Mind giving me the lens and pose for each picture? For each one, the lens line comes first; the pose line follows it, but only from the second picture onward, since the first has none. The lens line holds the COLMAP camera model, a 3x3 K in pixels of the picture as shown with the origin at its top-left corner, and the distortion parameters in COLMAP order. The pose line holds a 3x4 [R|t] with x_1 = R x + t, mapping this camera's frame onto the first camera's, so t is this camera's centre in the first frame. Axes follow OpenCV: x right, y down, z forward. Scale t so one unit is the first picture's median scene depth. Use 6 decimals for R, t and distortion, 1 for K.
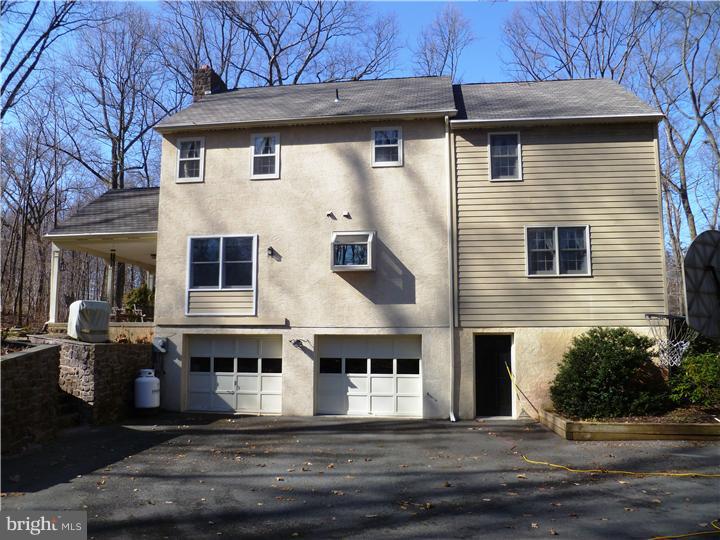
lens RADIAL K [[618.9, 0, 355.2], [0, 618.9, 254.5], [0, 0, 1]] dist [-0.110937, -0.004269]
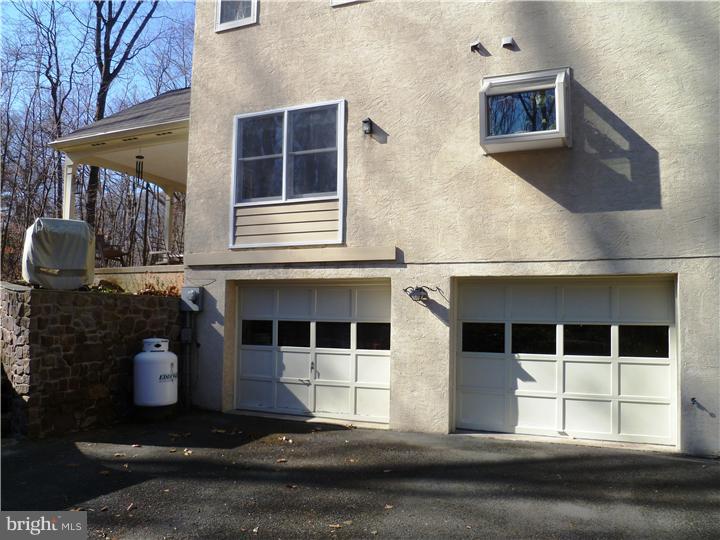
lens RADIAL K [[618.9, 0, 355.2], [0, 618.9, 254.5], [0, 0, 1]] dist [-0.110937, -0.004269]
pose [[0.968287, -0.011866, -0.249558, -0.013999], [0.021517, 0.999121, 0.035979, 0.089028], [0.248912, -0.040208, 0.967691, 0.472569]]
